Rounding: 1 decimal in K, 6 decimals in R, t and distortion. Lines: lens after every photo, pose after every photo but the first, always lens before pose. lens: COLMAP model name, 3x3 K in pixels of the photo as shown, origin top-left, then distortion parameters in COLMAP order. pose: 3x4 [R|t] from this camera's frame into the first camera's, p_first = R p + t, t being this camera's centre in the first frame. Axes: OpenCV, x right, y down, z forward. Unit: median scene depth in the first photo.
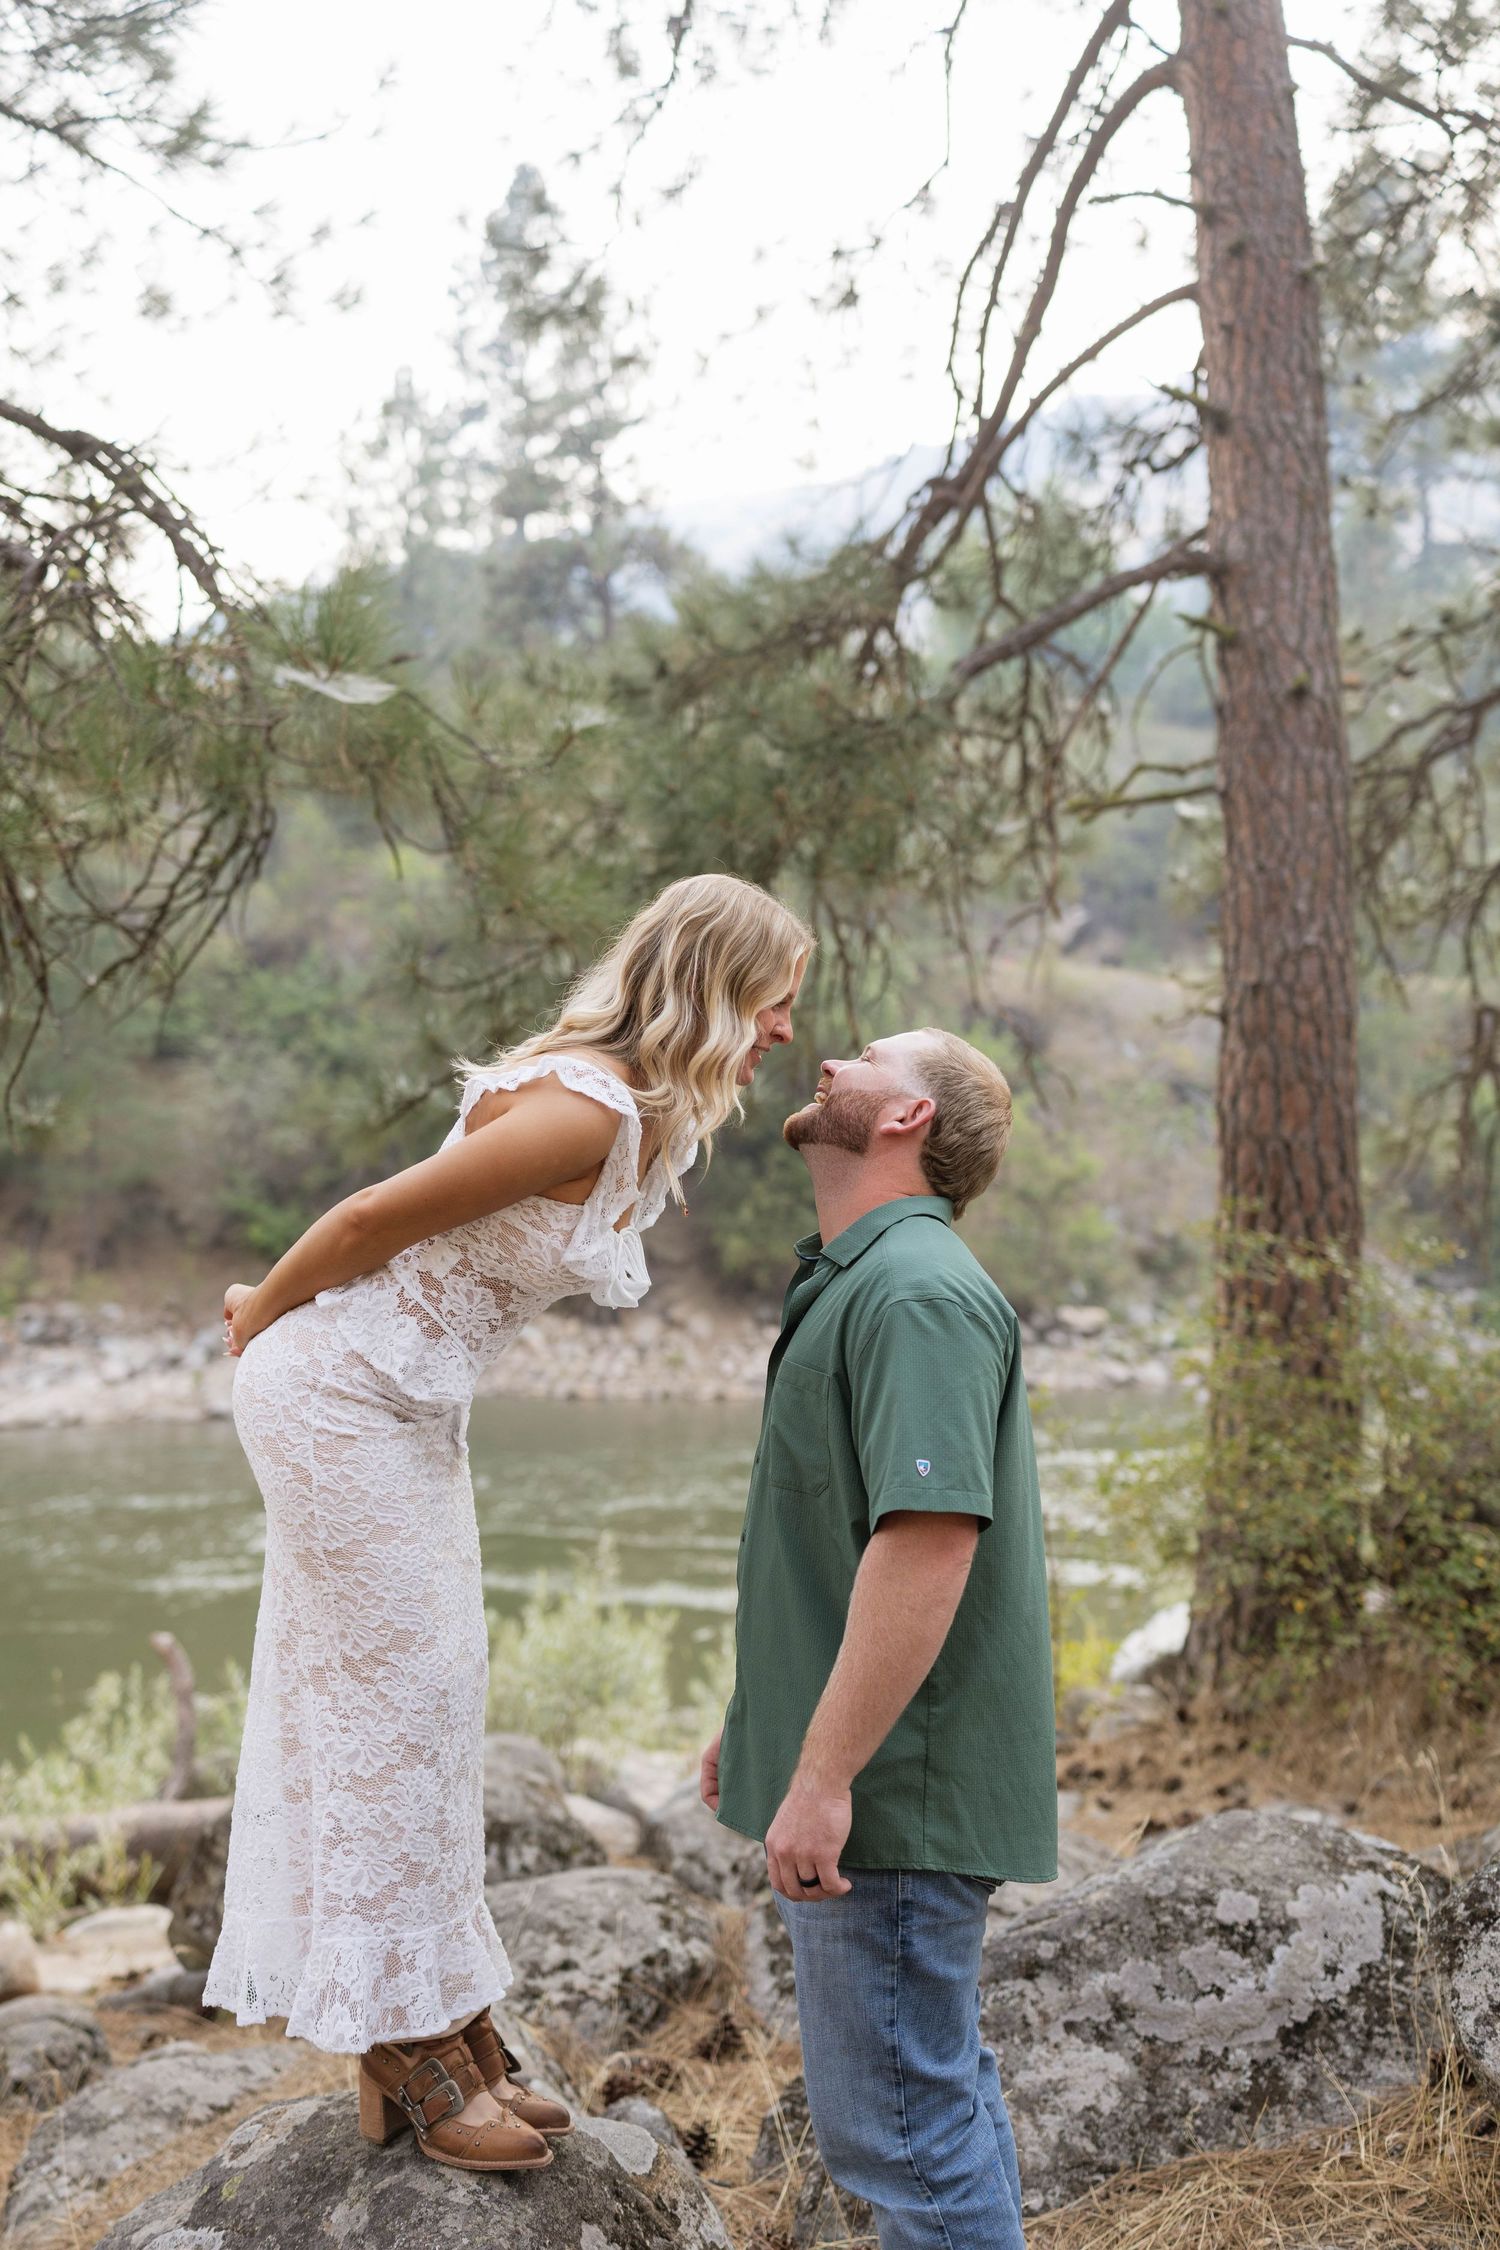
lens RADIAL K [[2098.1, 0, 750.0], [0, 2098.1, 1125.0], [0, 0, 1]] dist [-0.005023, -0.004770]
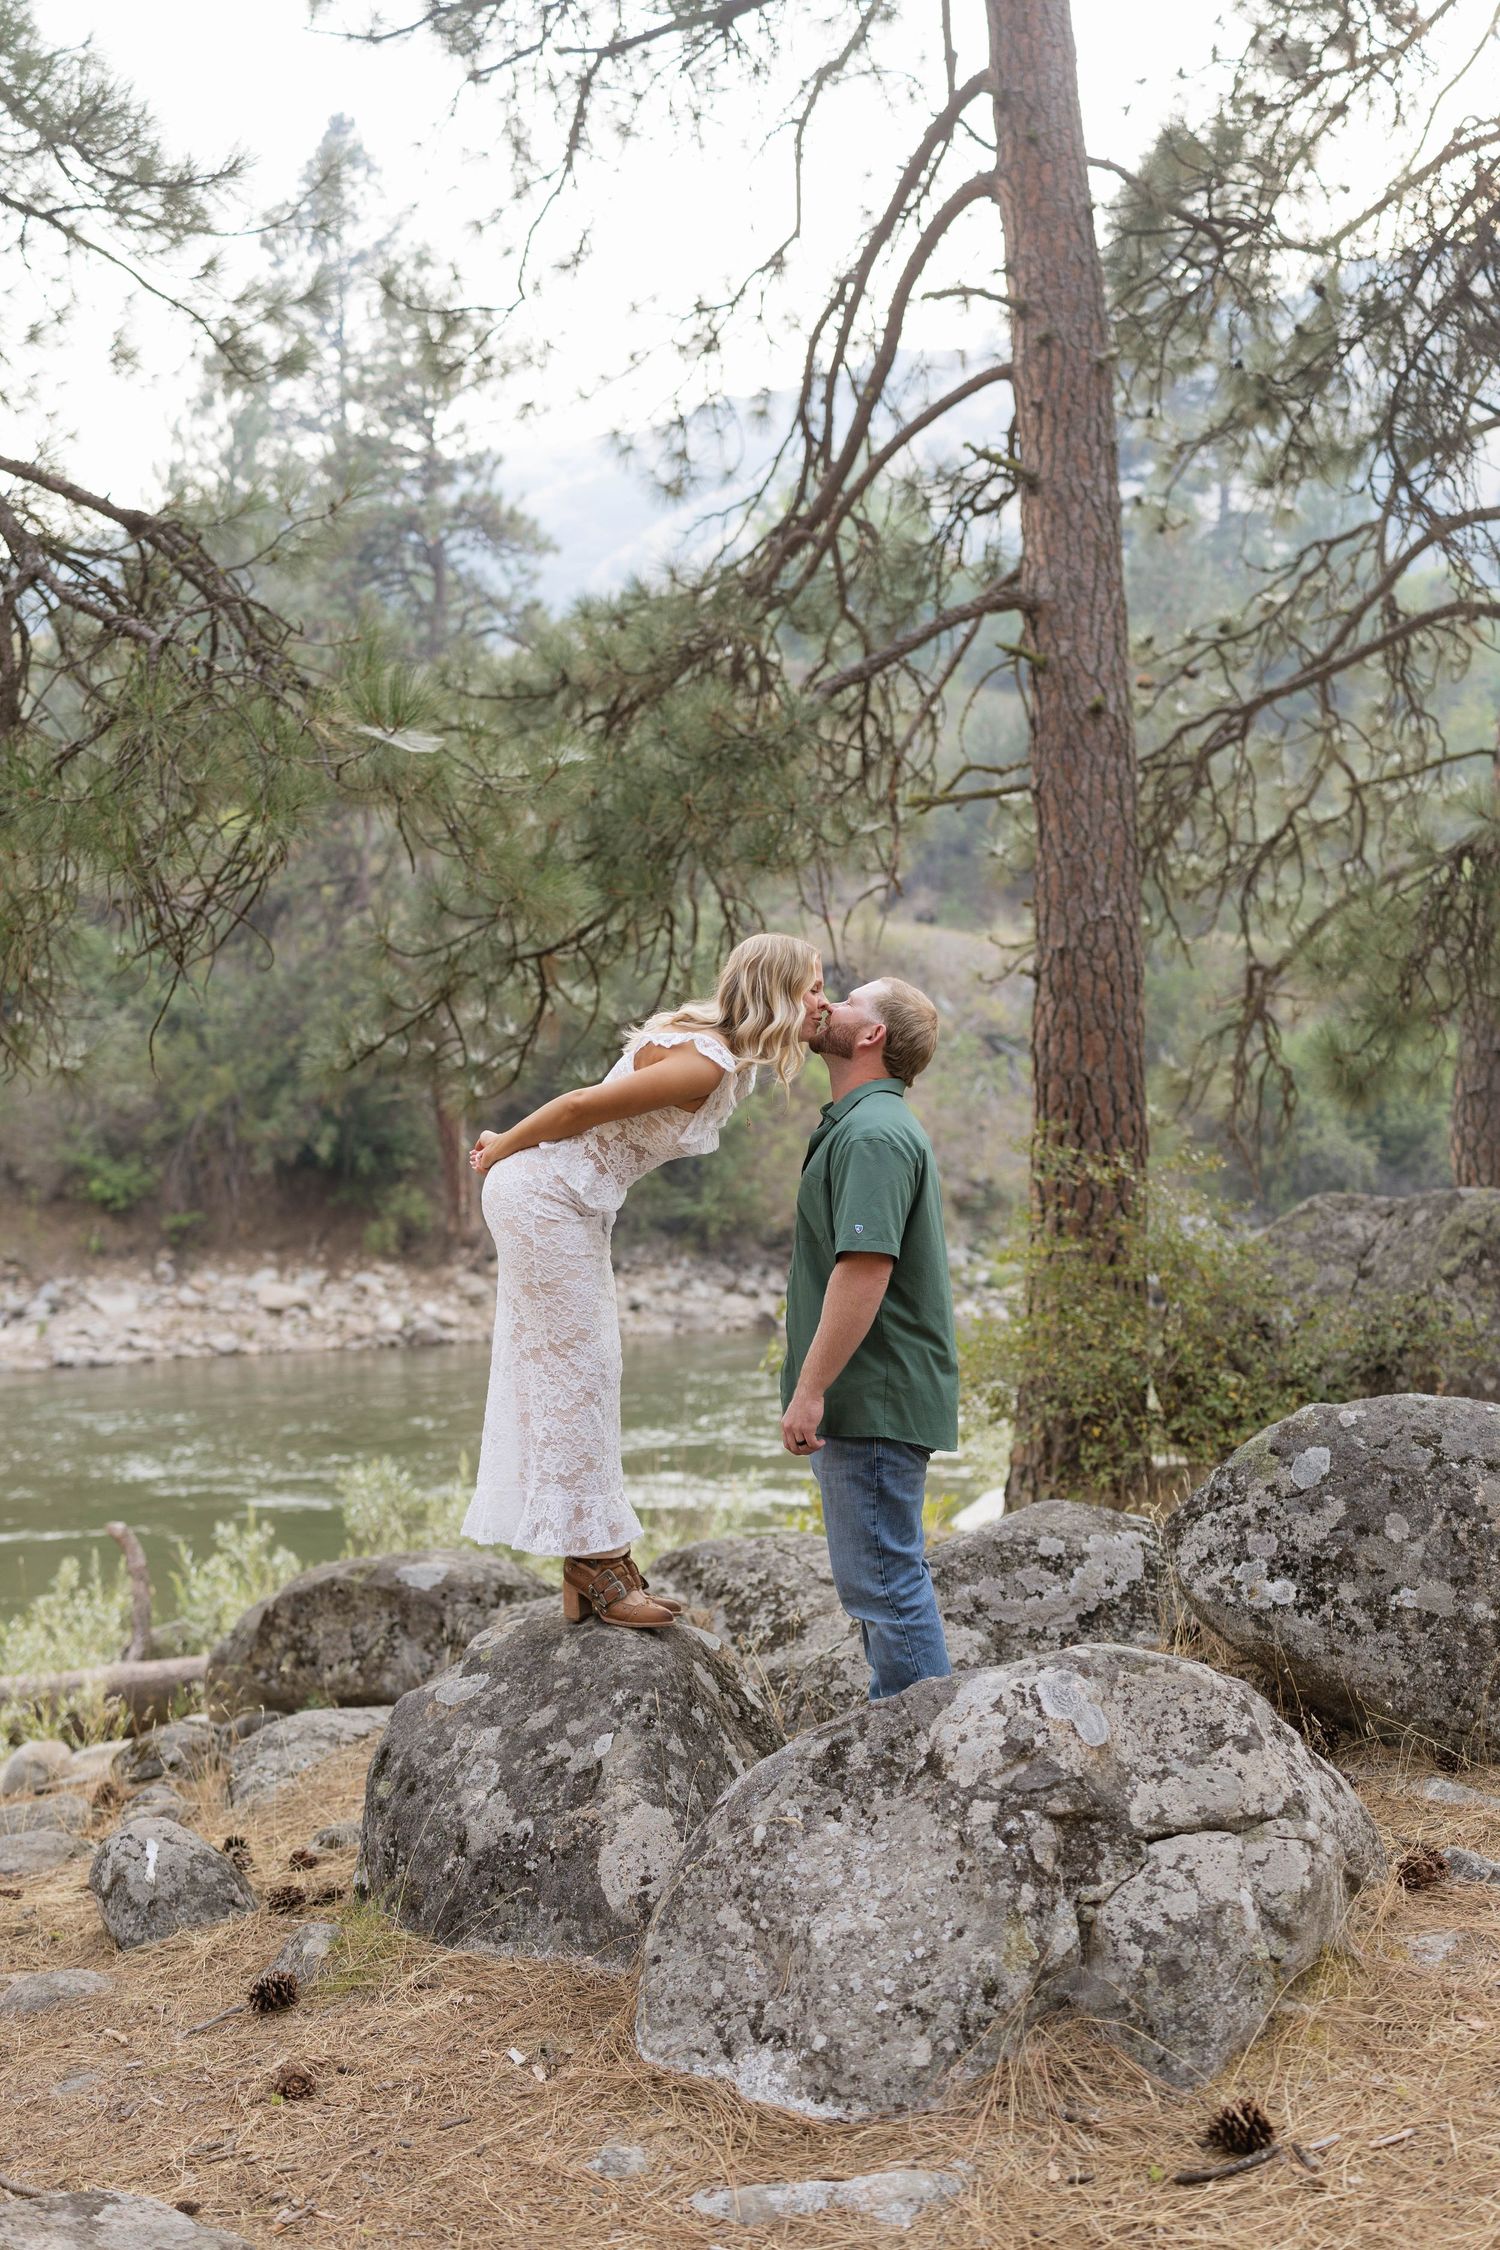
lens RADIAL K [[2098.1, 0, 750.0], [0, 2098.1, 1125.0], [0, 0, 1]] dist [-0.005023, -0.004770]
pose [[0.996126, -0.008789, 0.087497, -0.045805], [0.006888, 0.999734, 0.022005, 0.007247], [-0.087667, -0.021317, 0.995922, -0.194156]]
